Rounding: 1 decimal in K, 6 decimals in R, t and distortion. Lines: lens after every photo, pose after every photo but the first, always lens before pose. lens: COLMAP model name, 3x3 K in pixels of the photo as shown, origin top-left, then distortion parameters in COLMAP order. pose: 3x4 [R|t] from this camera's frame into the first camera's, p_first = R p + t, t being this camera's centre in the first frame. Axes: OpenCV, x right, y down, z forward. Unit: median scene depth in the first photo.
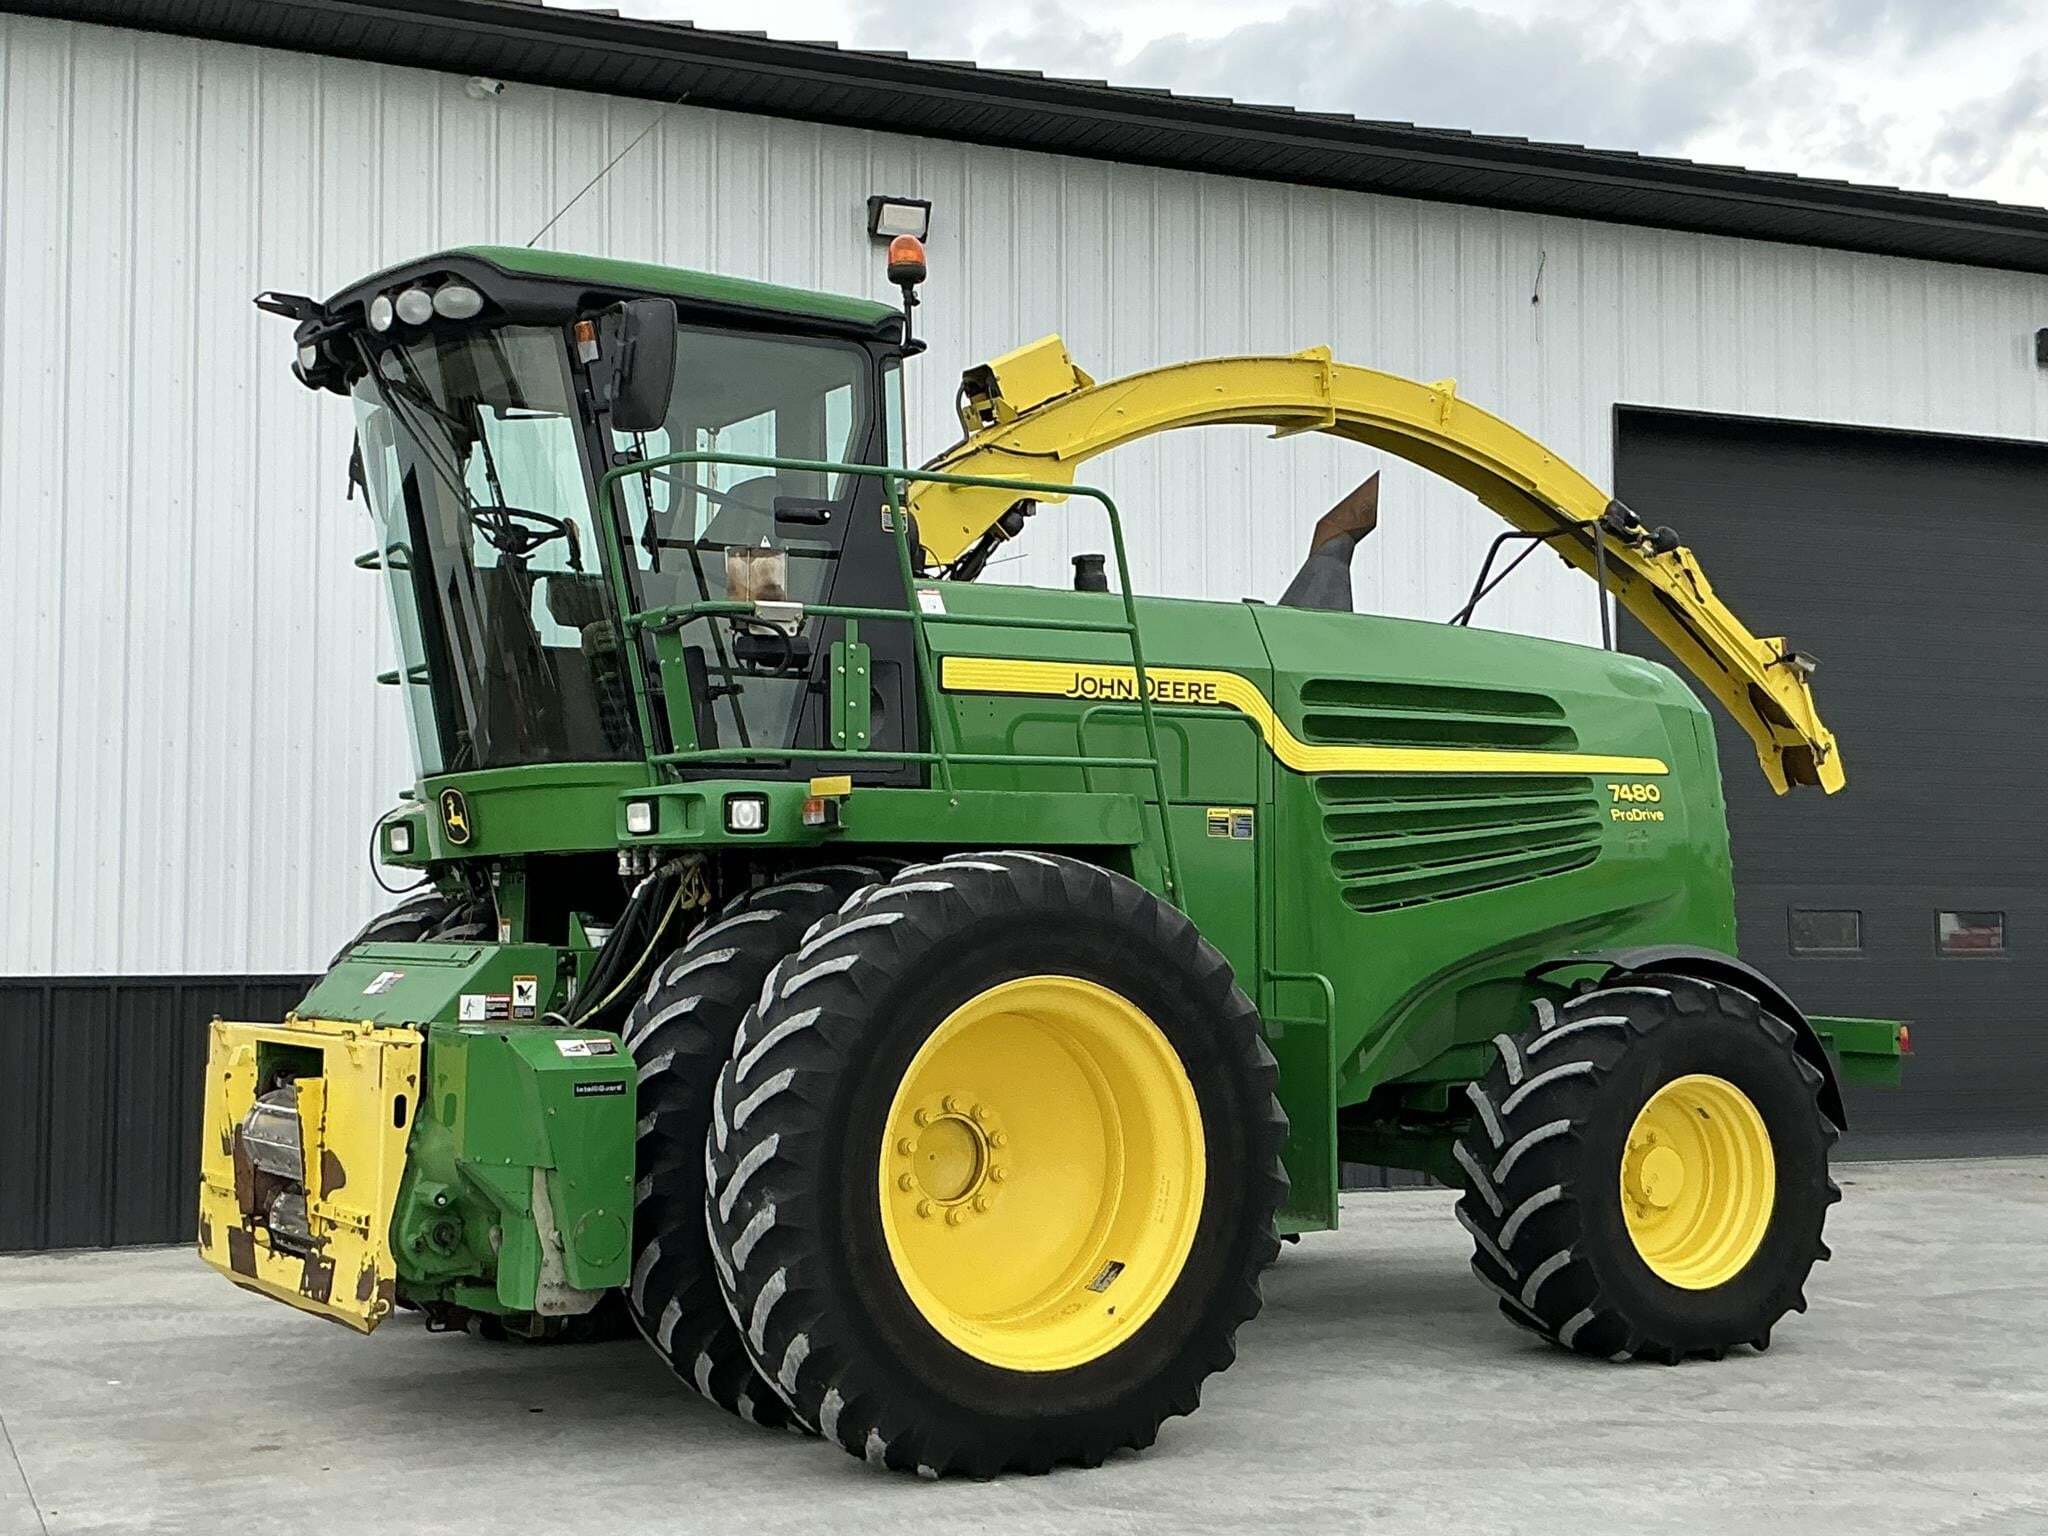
lens RADIAL K [[2439.3, 0, 1024.0], [0, 2439.3, 768.0], [0, 0, 1]] dist [0.074628, 0.011706]
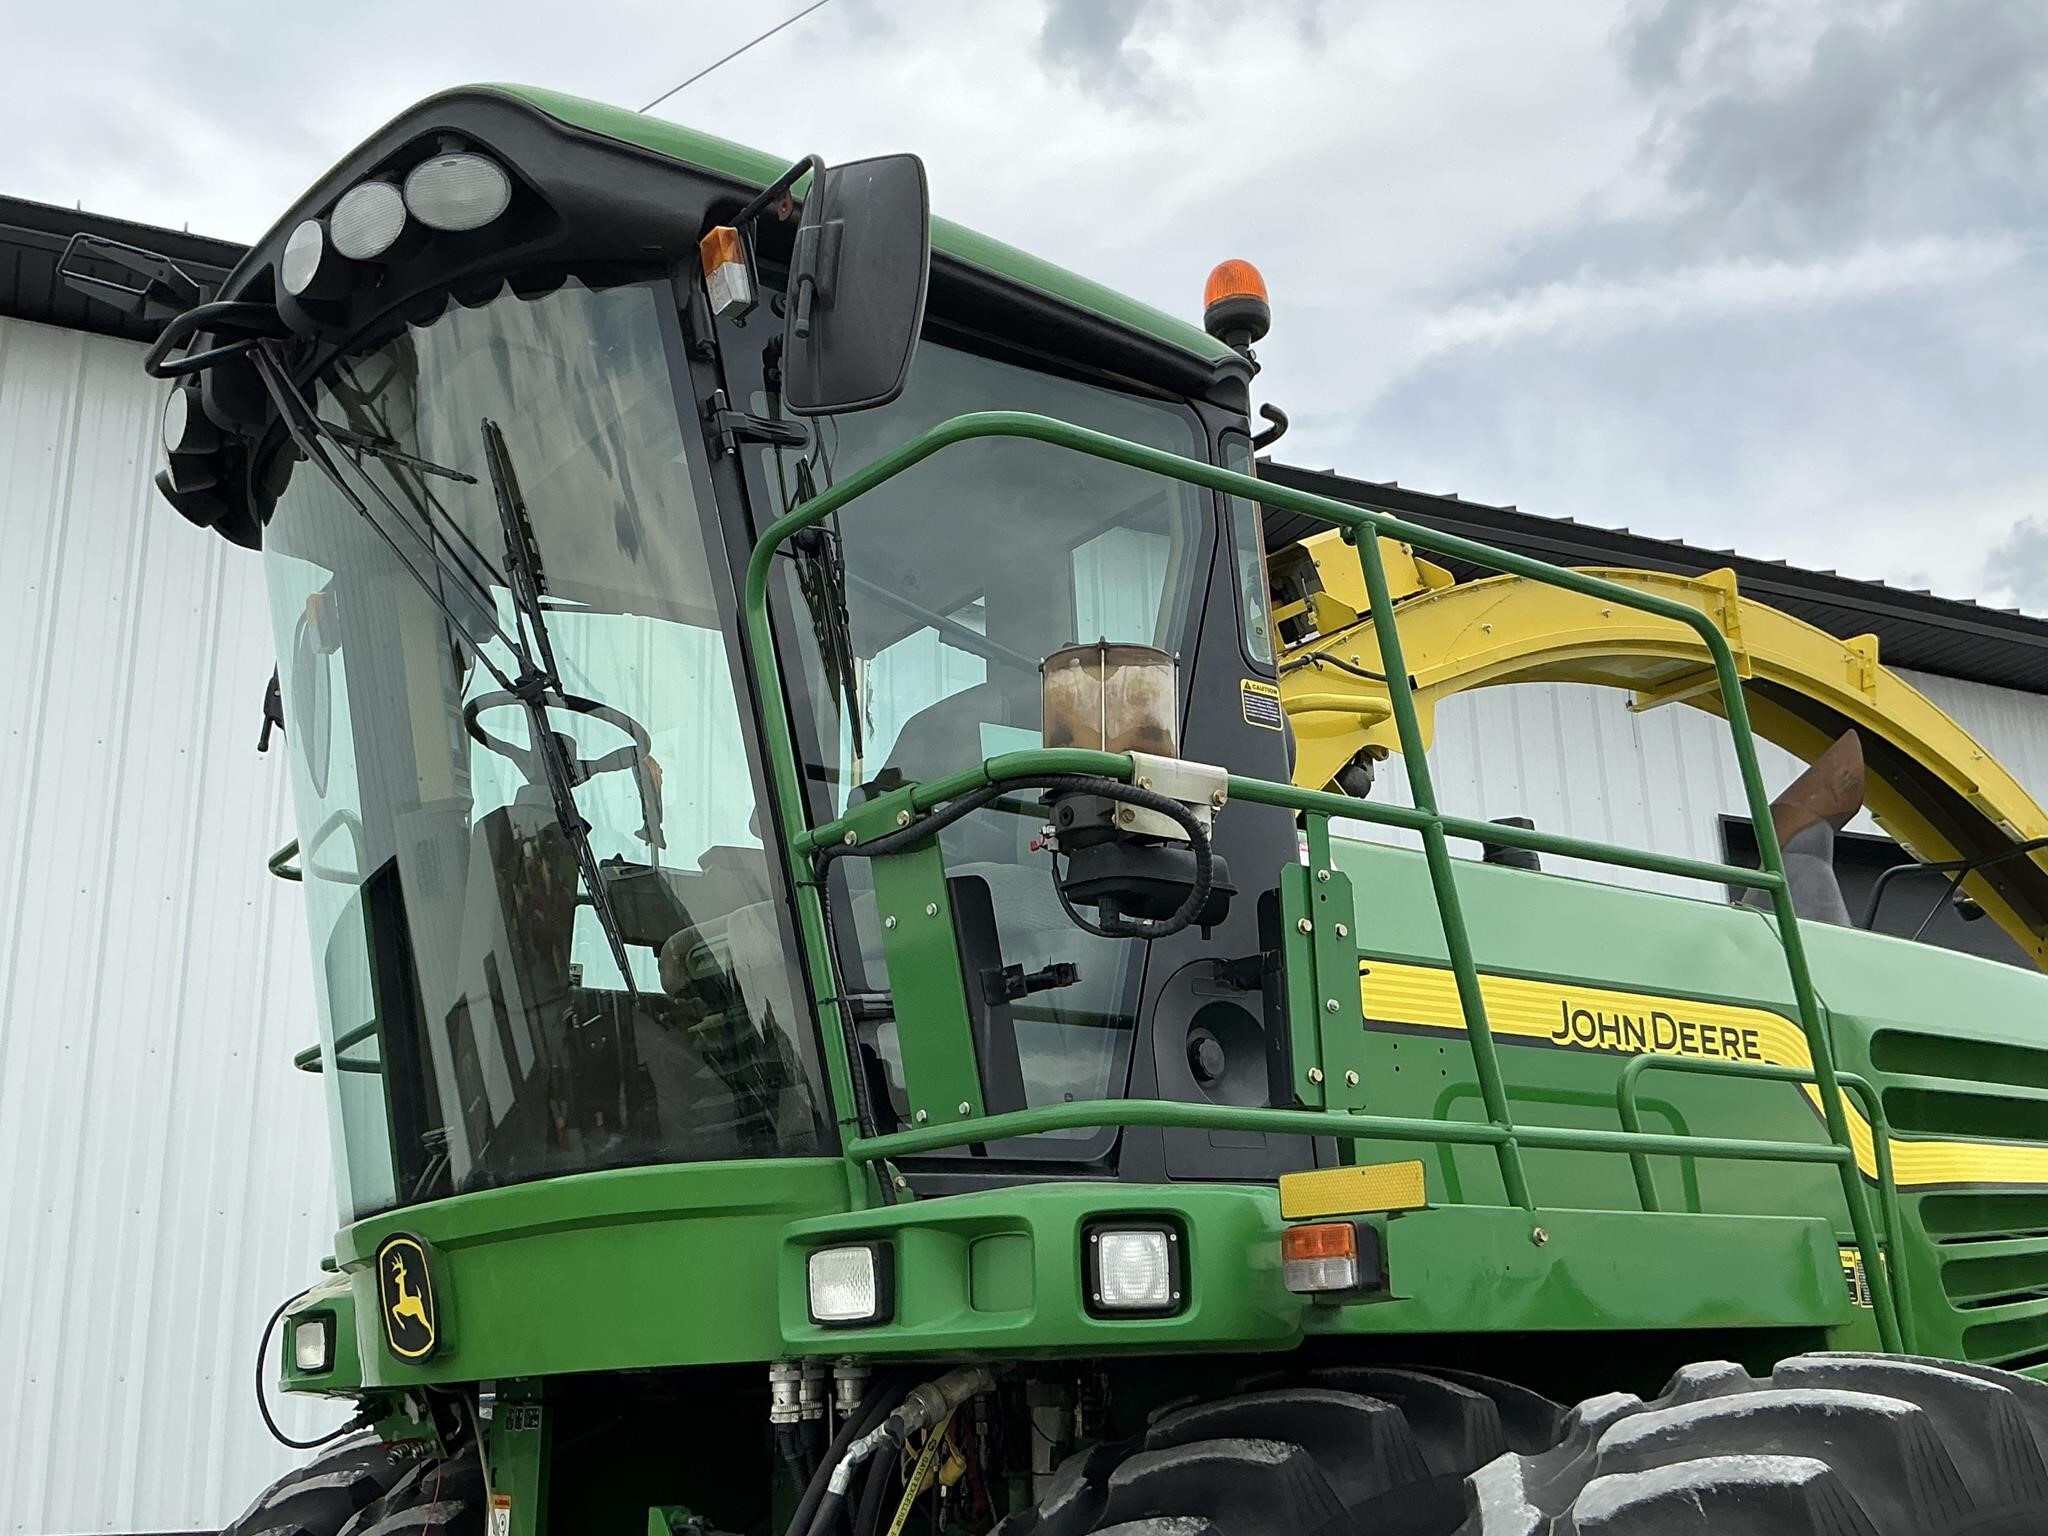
lens RADIAL K [[2049.0, 0, 1024.0], [0, 2049.0, 768.0], [0, 0, 1]] dist [0.163919, -0.408324]
pose [[0.999074, -0.013254, 0.040936, -0.124878], [0.022156, 0.974021, -0.225369, 0.013036], [-0.036886, 0.226067, 0.973413, 0.565925]]
